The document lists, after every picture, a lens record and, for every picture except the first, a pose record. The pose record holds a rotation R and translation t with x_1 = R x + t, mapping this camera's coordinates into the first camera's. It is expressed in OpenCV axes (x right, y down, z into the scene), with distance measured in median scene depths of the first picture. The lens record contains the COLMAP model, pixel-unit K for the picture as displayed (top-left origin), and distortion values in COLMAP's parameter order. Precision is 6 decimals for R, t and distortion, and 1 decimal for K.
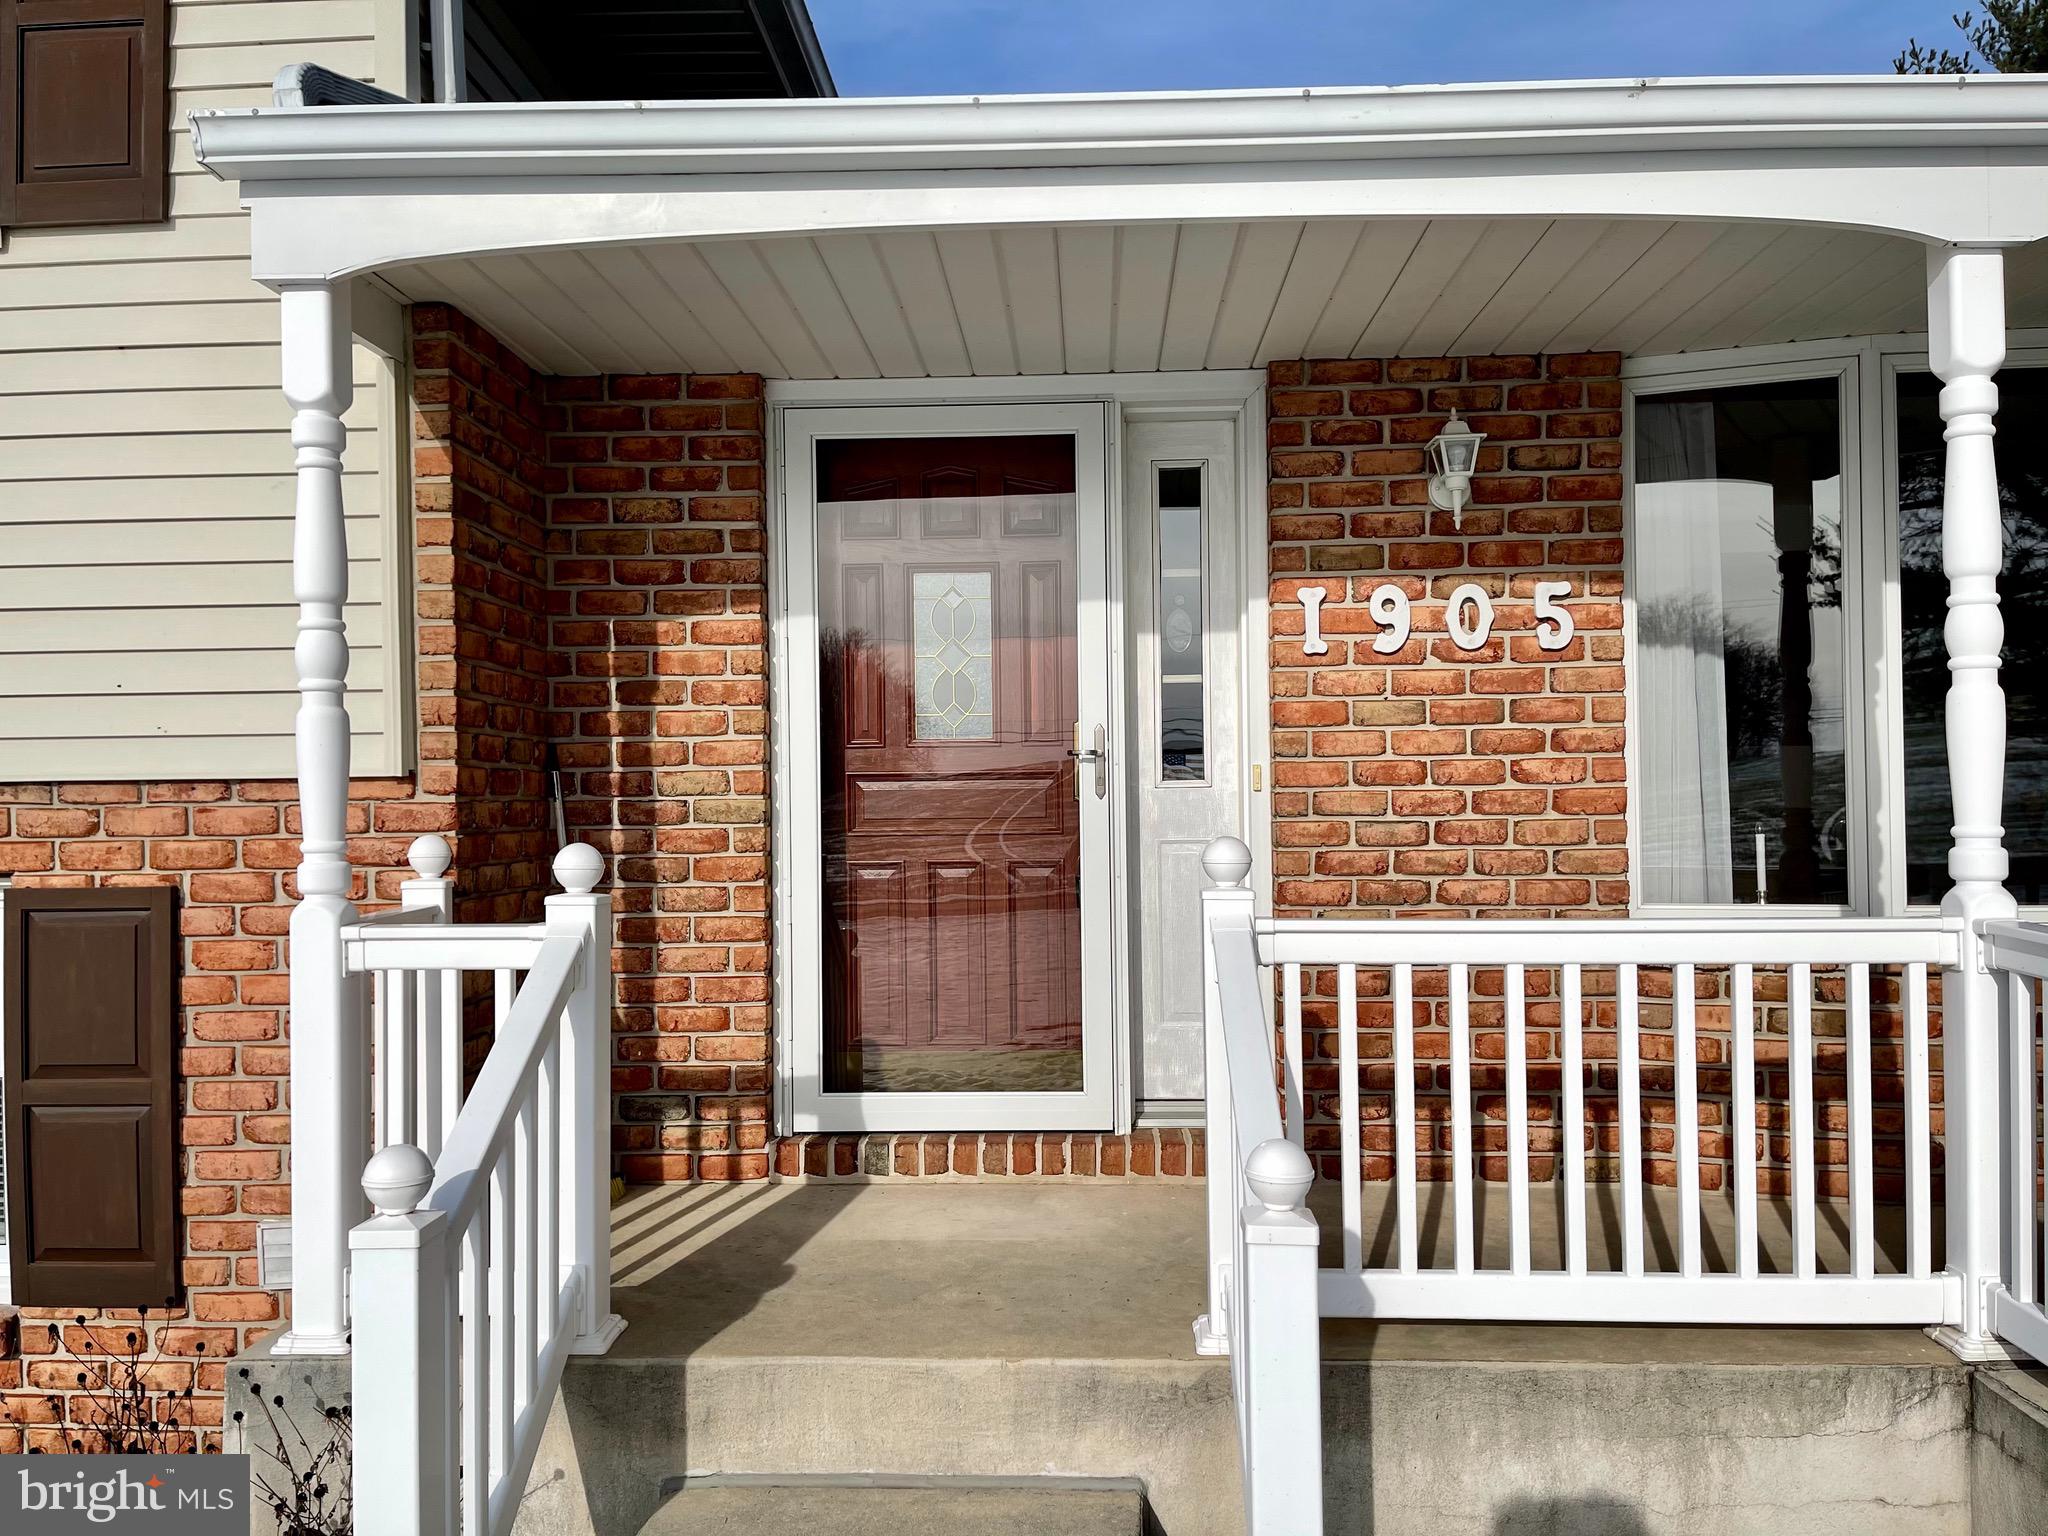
lens RADIAL K [[1523.6, 0, 1027.7], [0, 1523.6, 775.3], [0, 0, 1]] dist [0.069472, -0.087267]
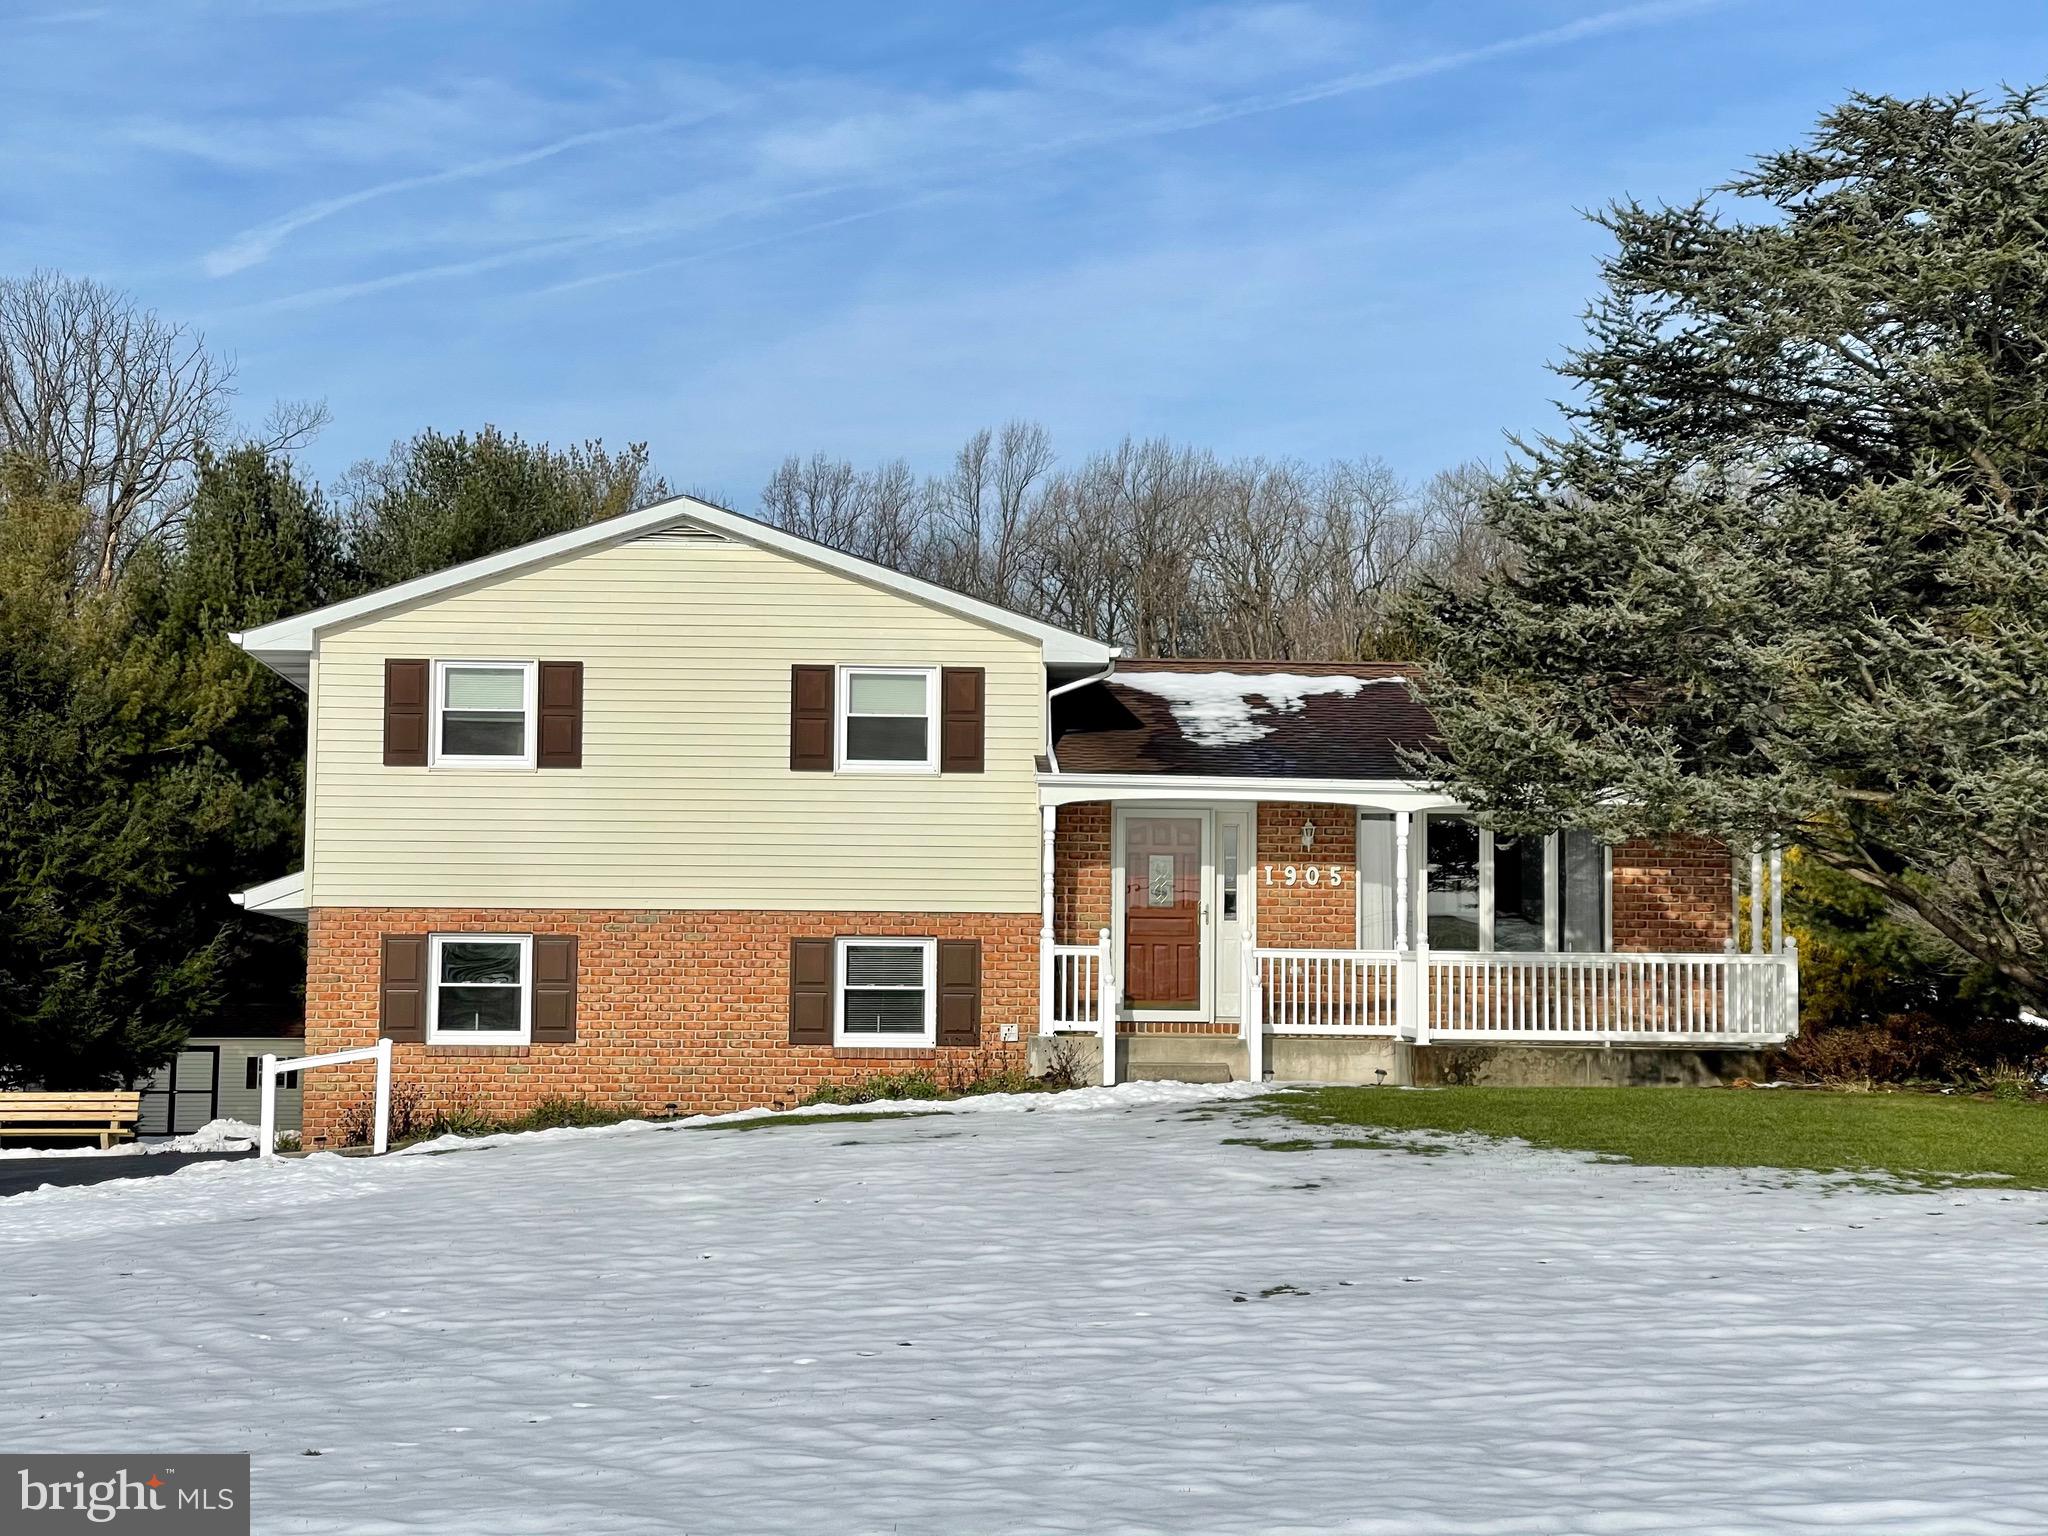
lens RADIAL K [[3854.2, 0, 1024.0], [0, 3854.2, 768.0], [0, 0, 1]] dist [0.200874, -0.032261]
pose [[0.995194, 0.029032, 0.093517, -1.210252], [-0.023815, 0.998122, -0.056432, 0.166343], [-0.094980, 0.053934, 0.994017, -7.775981]]
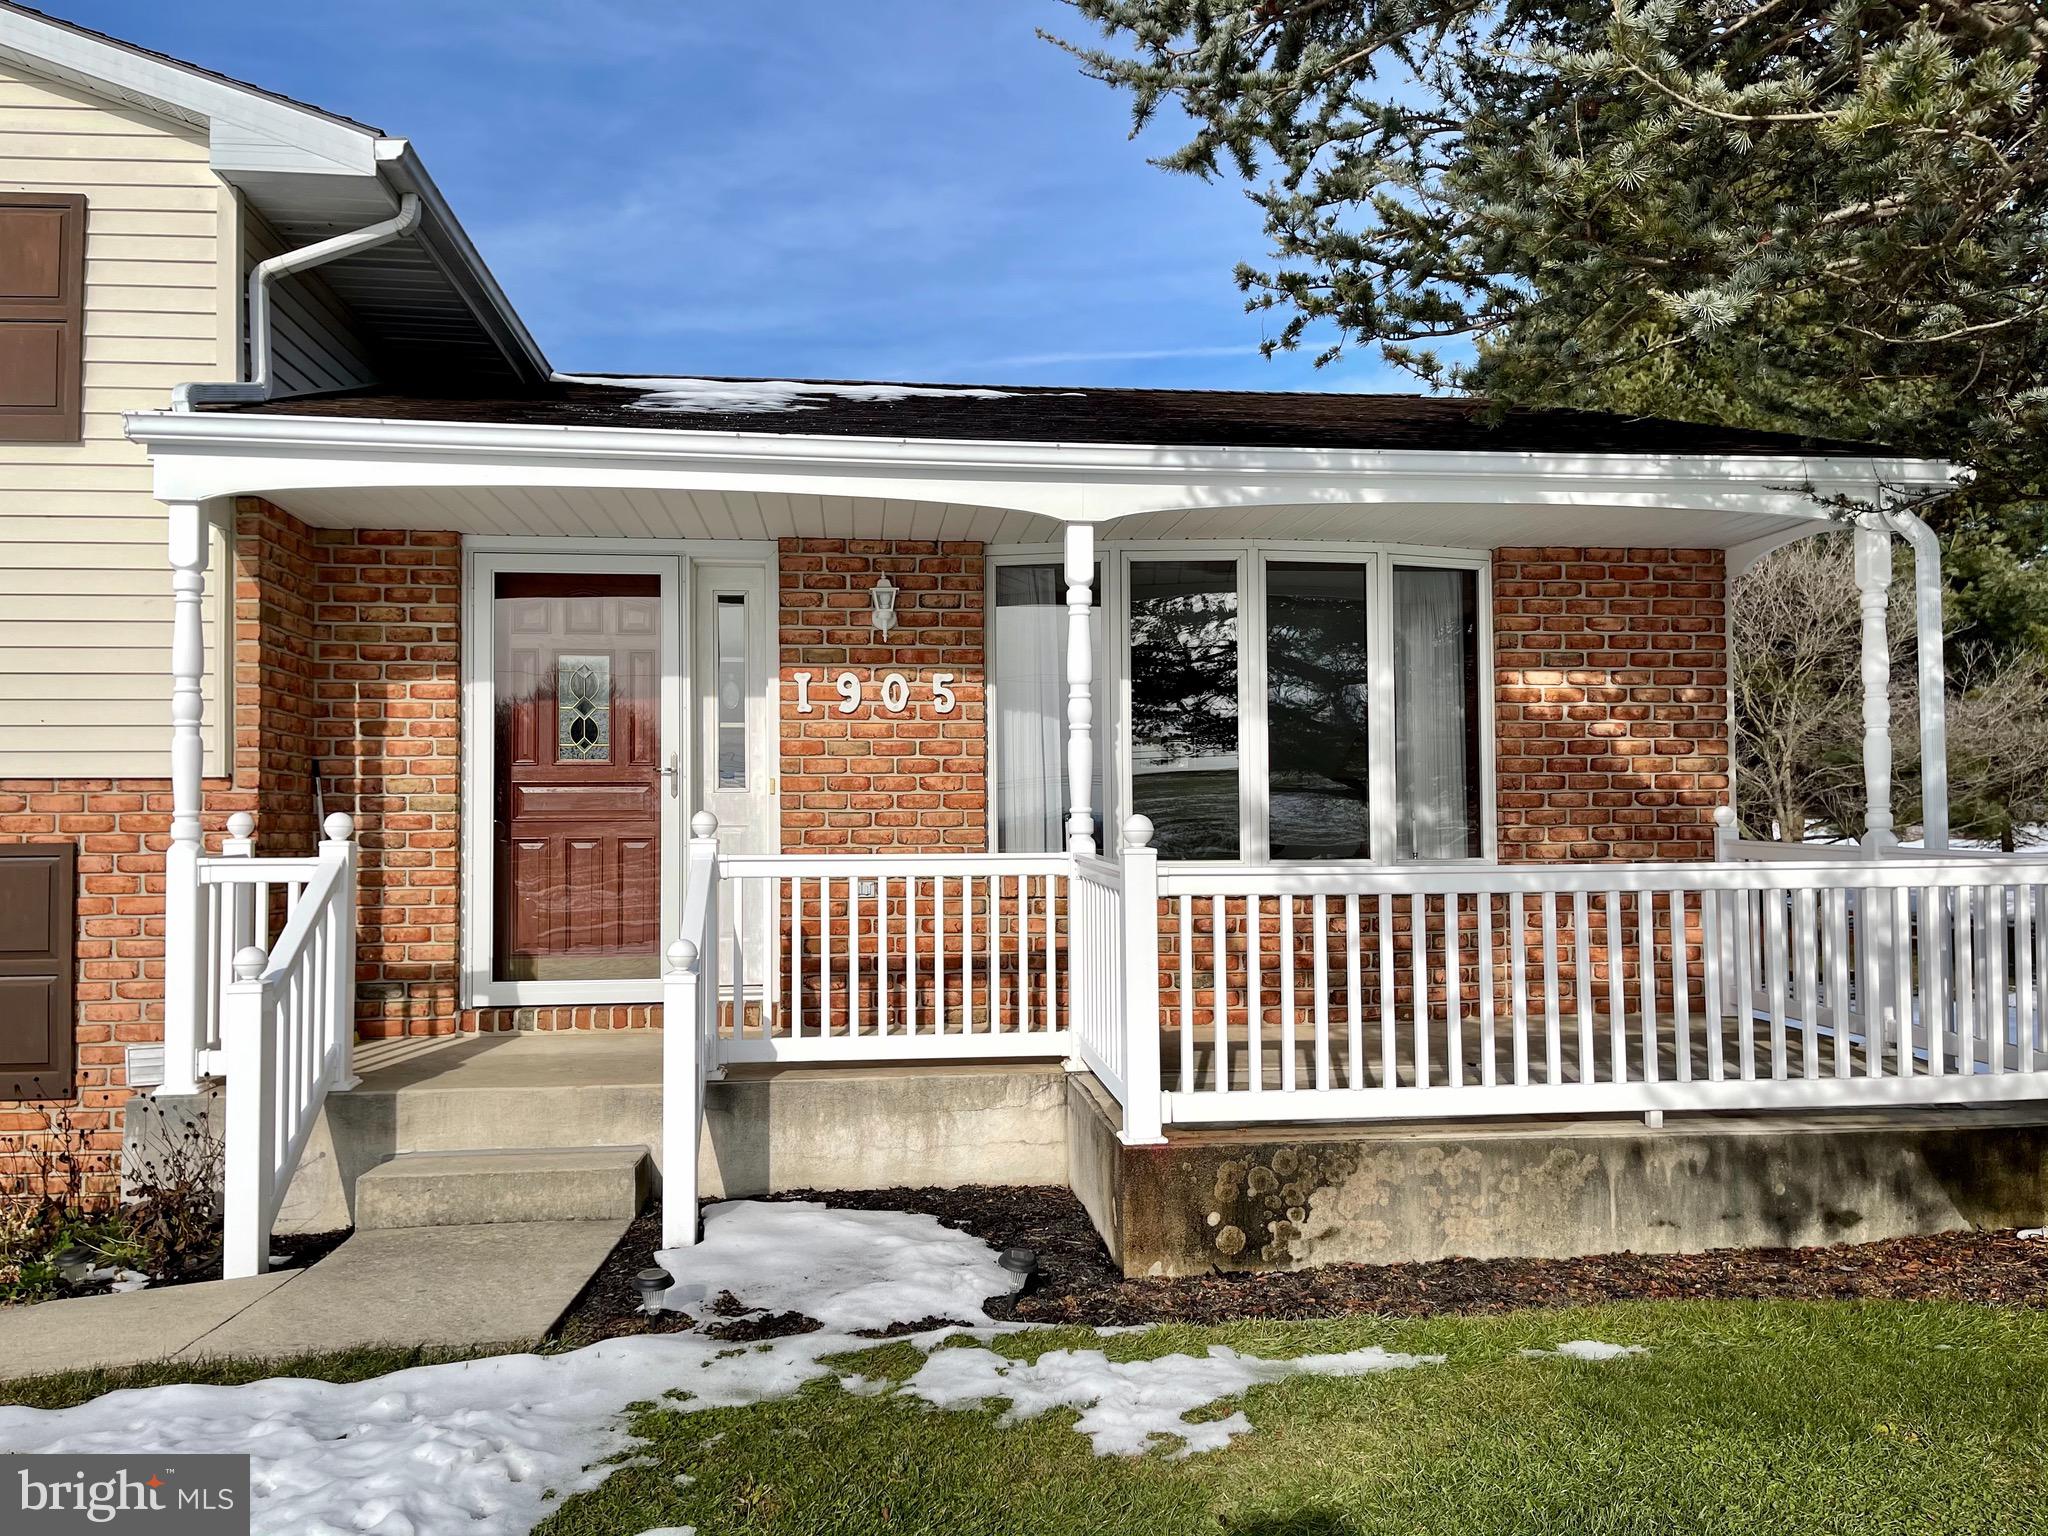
lens RADIAL K [[1523.6, 0, 1027.7], [0, 1523.6, 775.3], [0, 0, 1]] dist [0.069472, -0.087267]
pose [[0.987667, 0.011383, 0.156157, 0.169444], [-0.007670, 0.999674, -0.024359, 0.028573], [-0.156383, 0.022861, 0.987432, -0.691970]]
